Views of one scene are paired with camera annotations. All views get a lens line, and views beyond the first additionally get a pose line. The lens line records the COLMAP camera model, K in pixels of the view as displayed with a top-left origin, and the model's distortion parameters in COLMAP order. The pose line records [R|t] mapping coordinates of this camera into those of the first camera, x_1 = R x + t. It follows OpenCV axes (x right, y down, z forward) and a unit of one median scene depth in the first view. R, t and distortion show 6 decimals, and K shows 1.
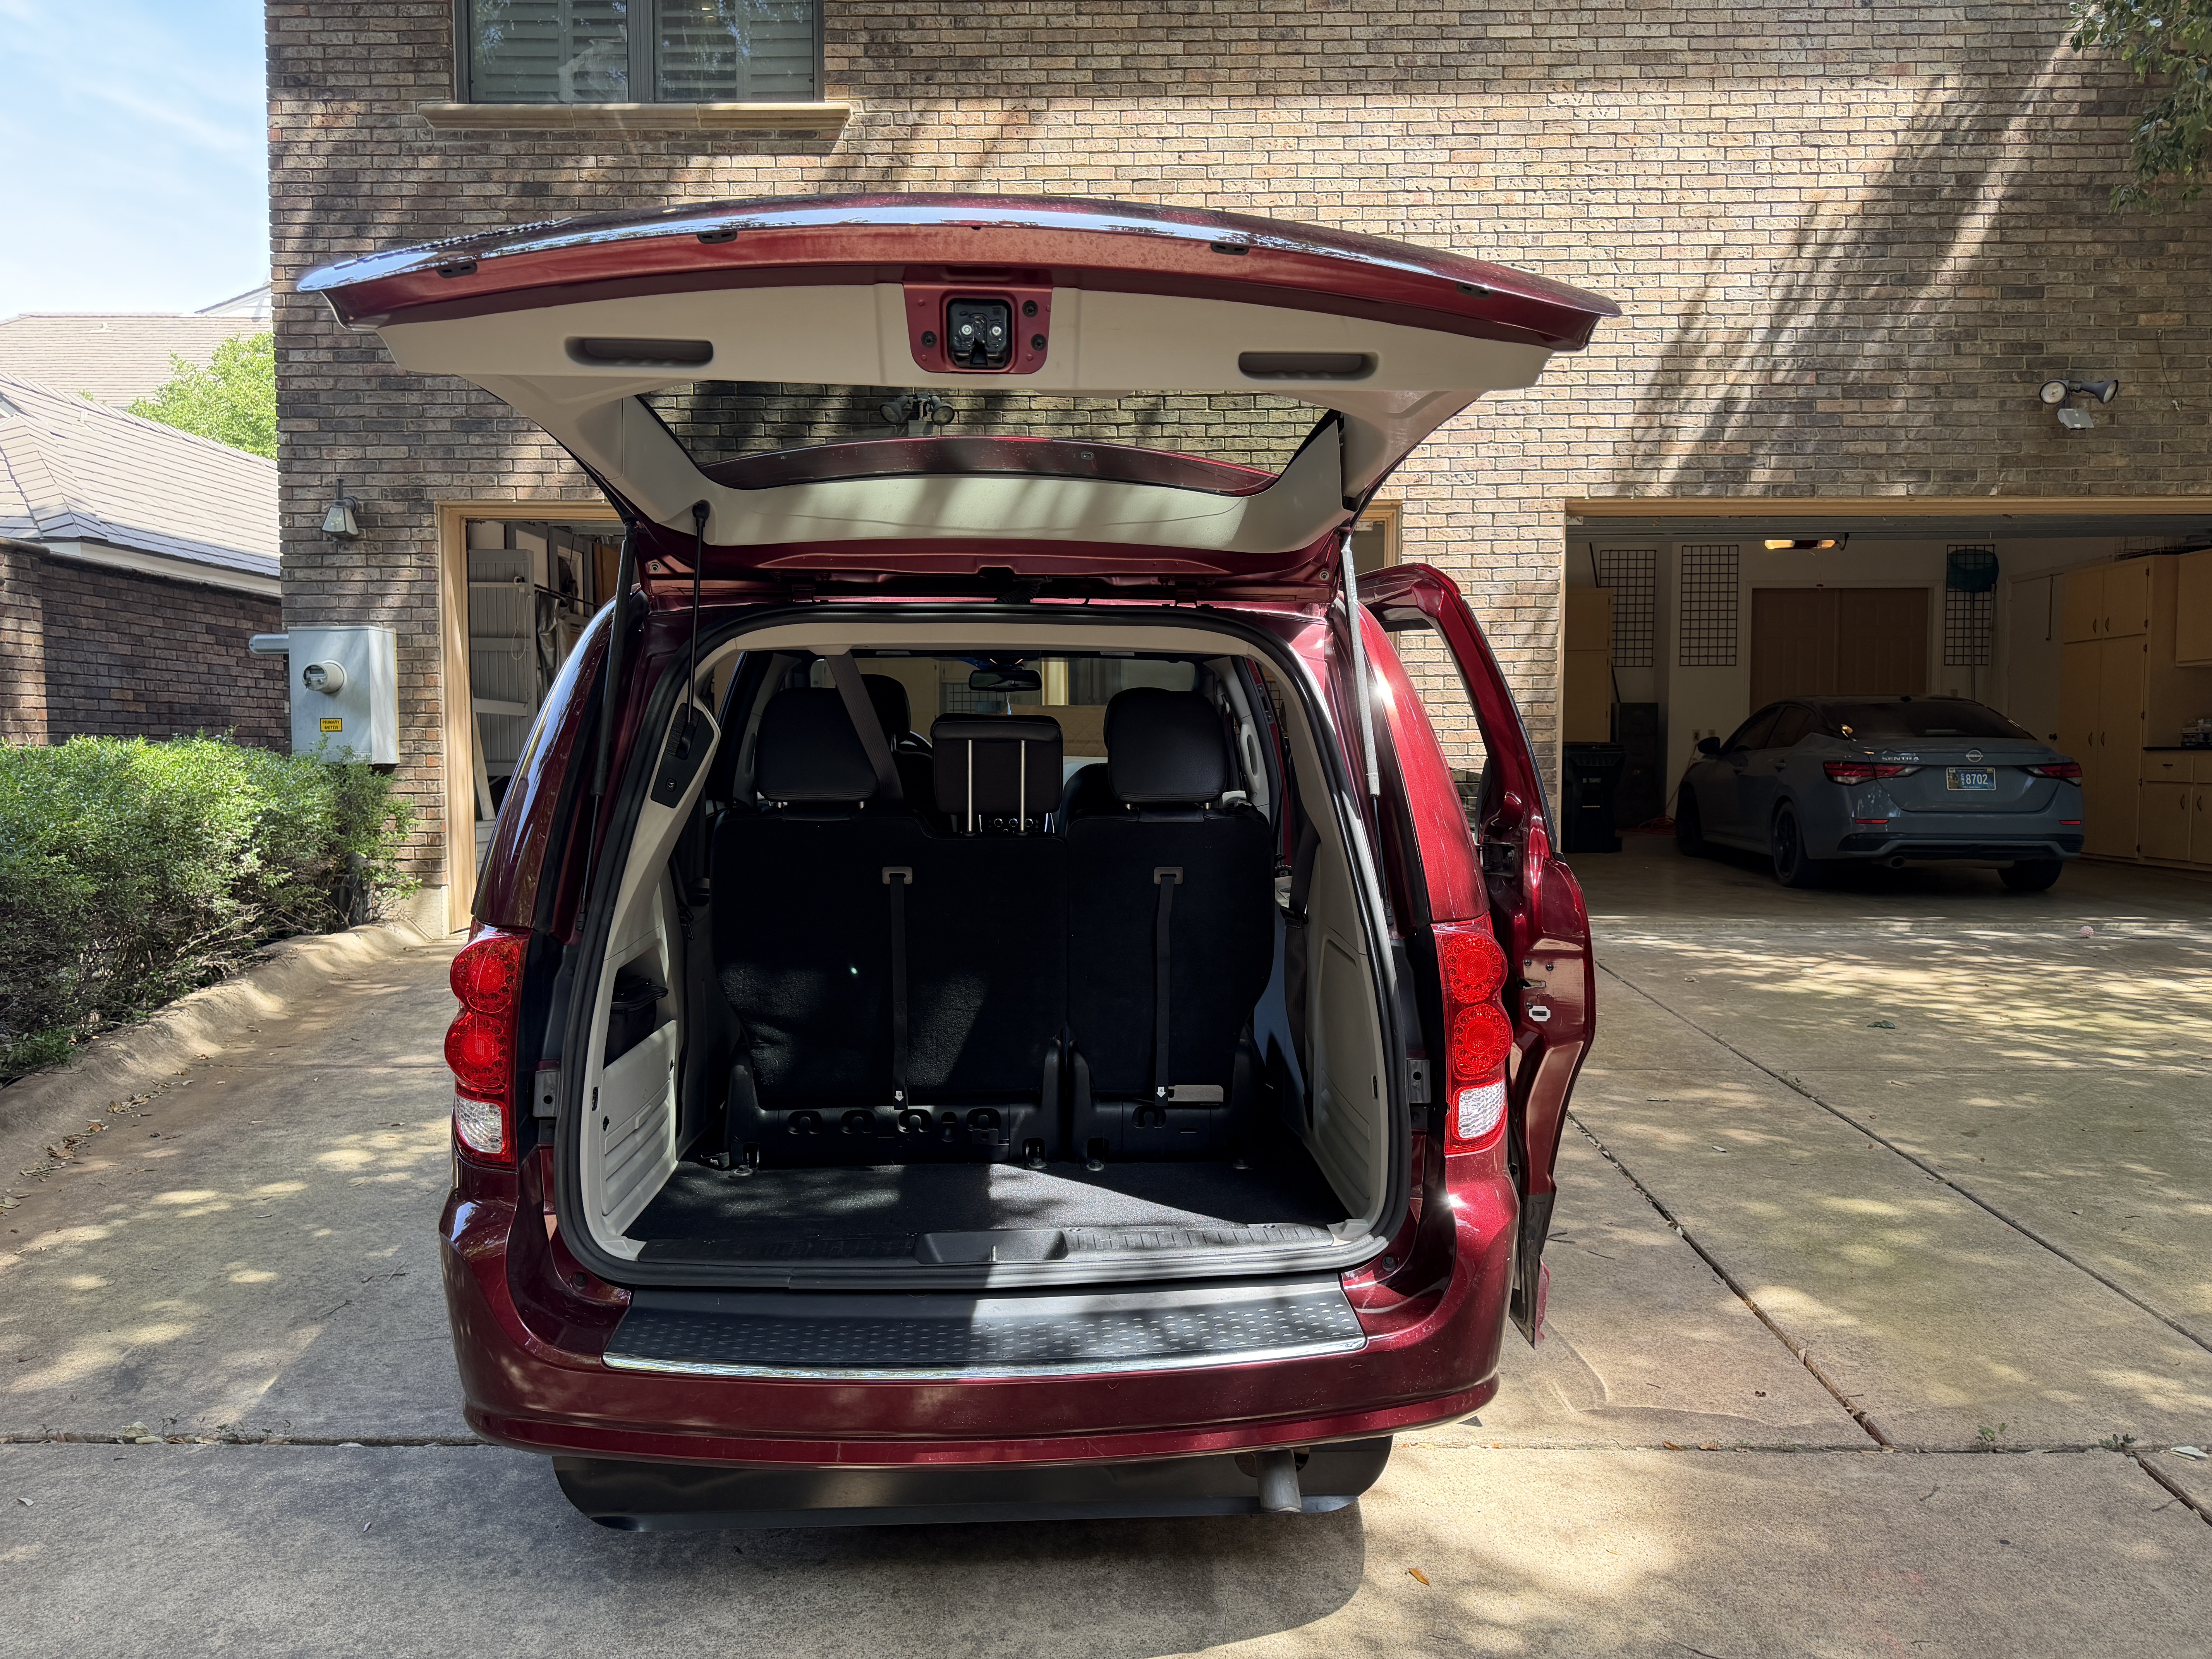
lens RADIAL K [[1554.9, 0, 1111.0], [0, 1554.9, 816.6], [0, 0, 1]] dist [0.035438, -0.035141]
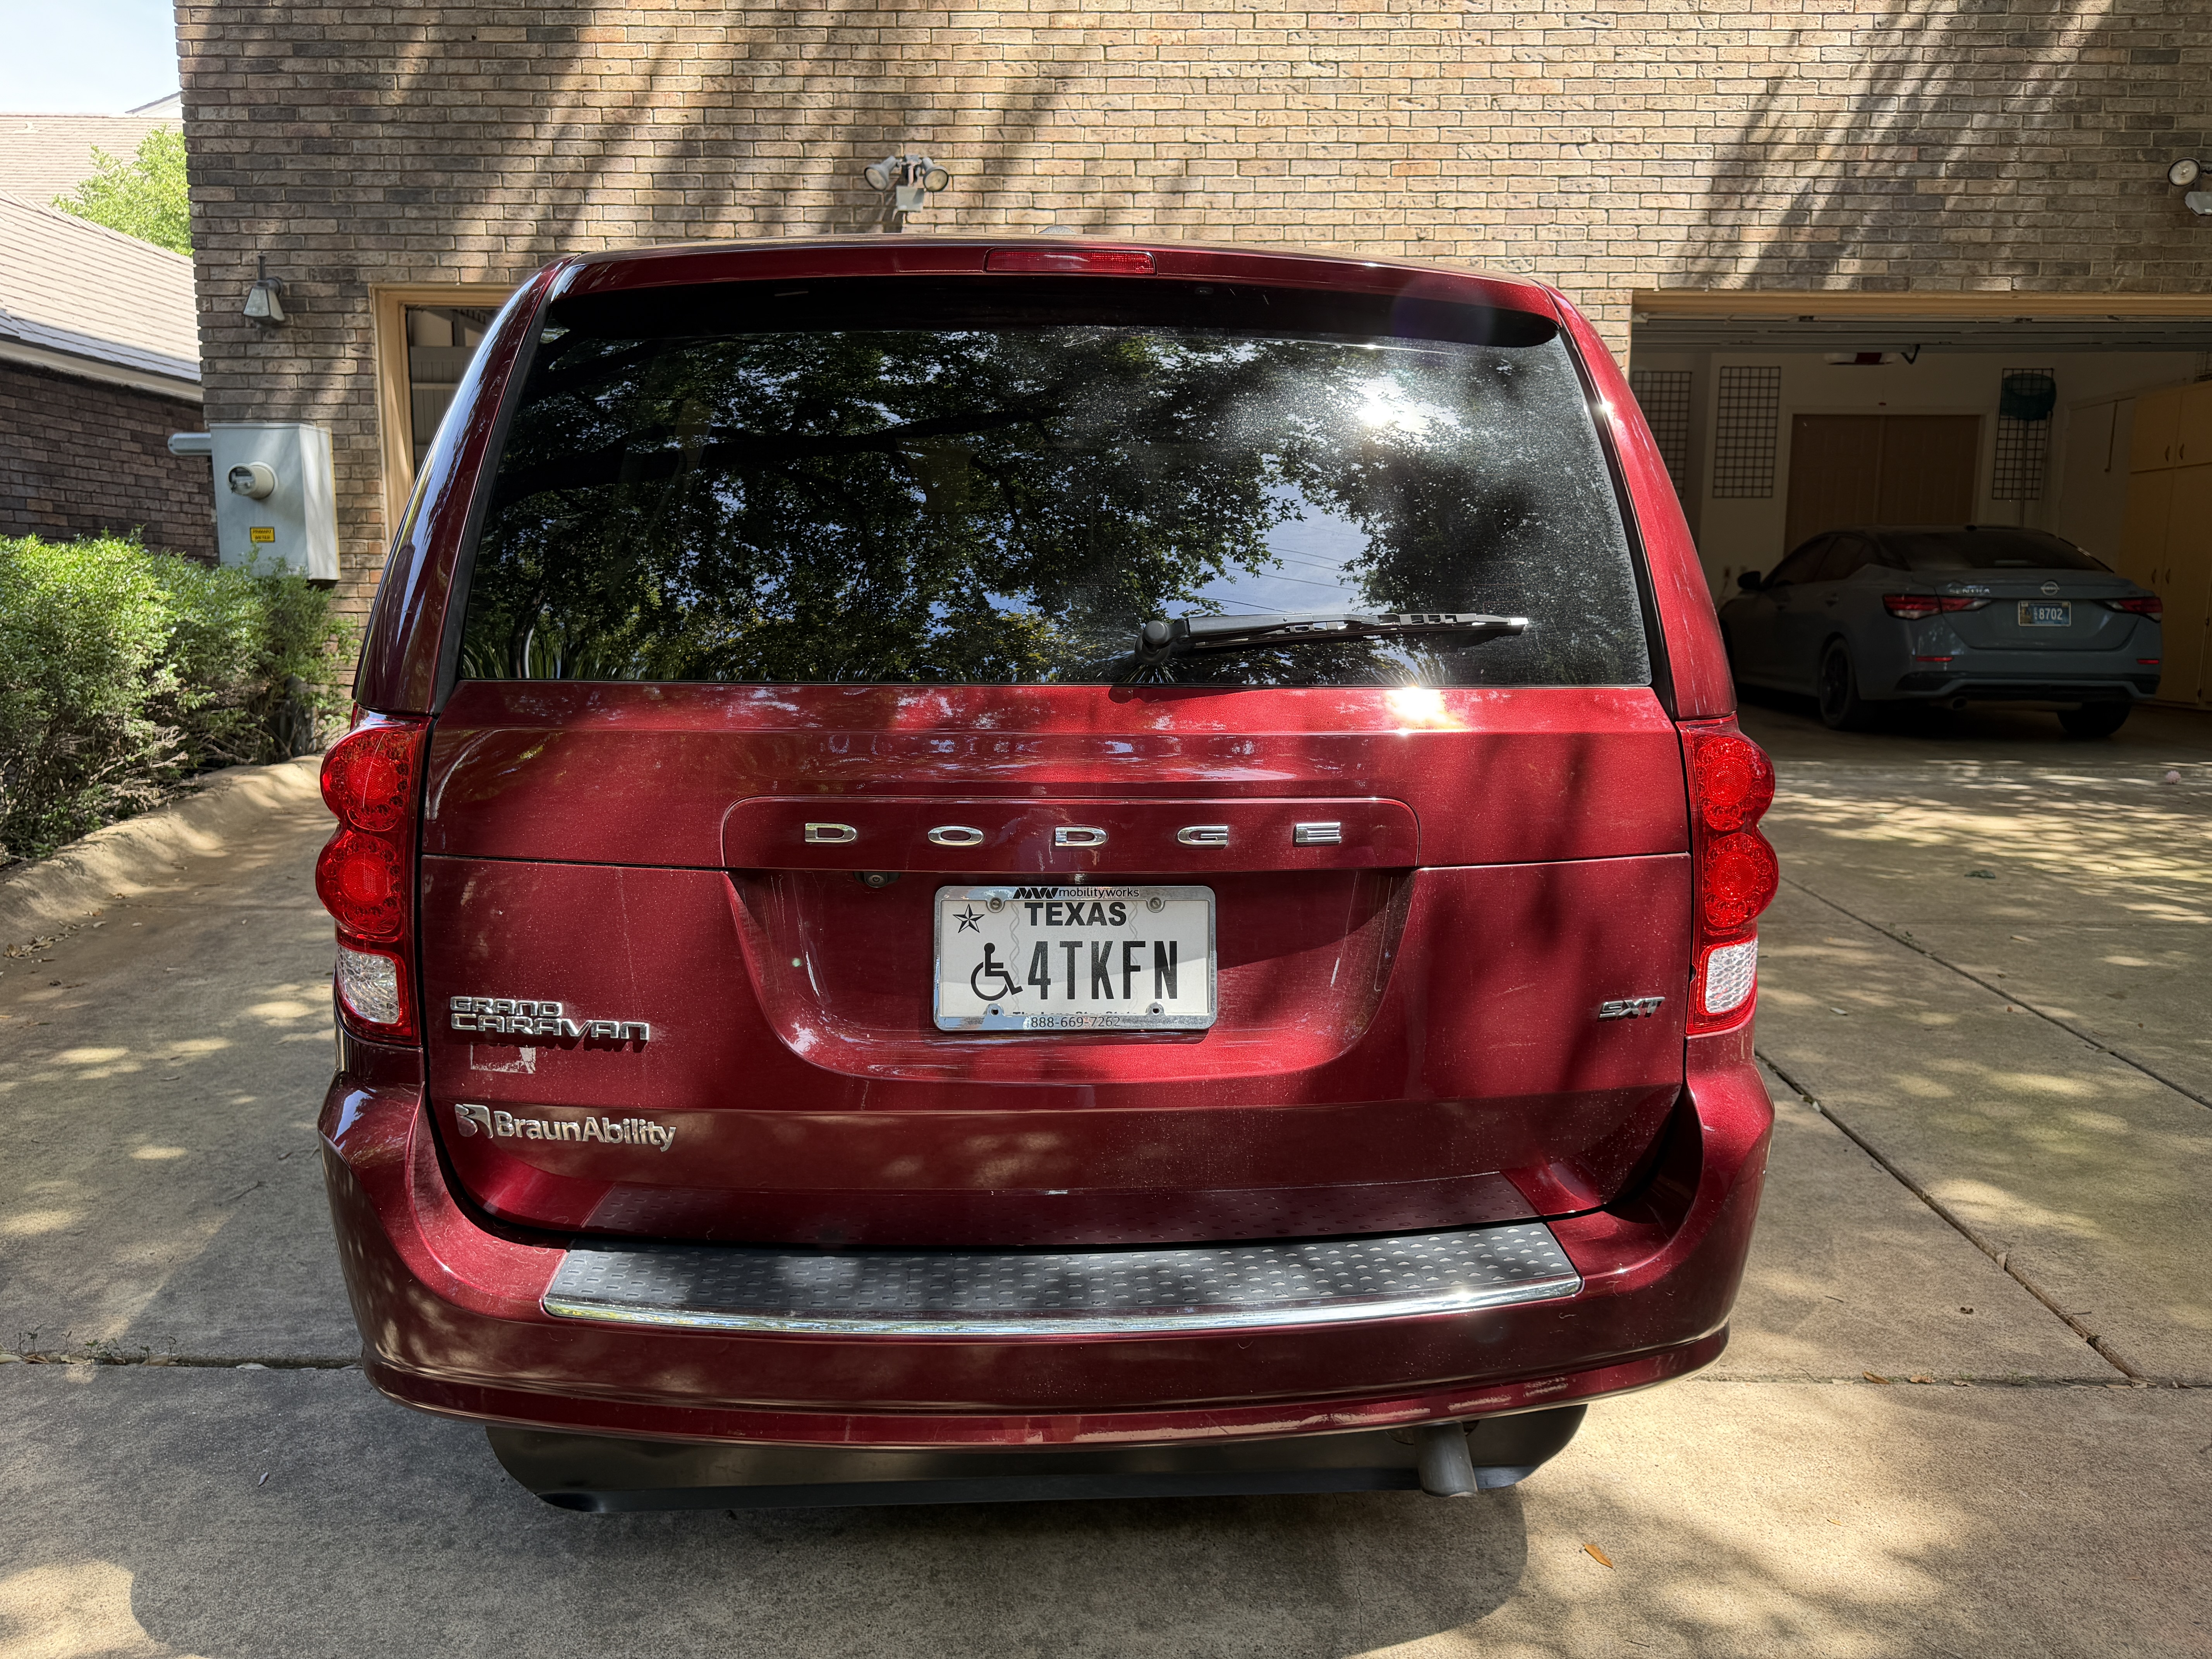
lens RADIAL K [[1554.9, 0, 1087.0], [0, 1554.9, 806.7], [0, 0, 1]] dist [0.035438, -0.035141]
pose [[0.999976, 0.006904, 0.001028, -0.027585], [-0.006968, 0.996033, 0.088711, 0.018478], [-0.000412, -0.088716, 0.996057, 0.108856]]
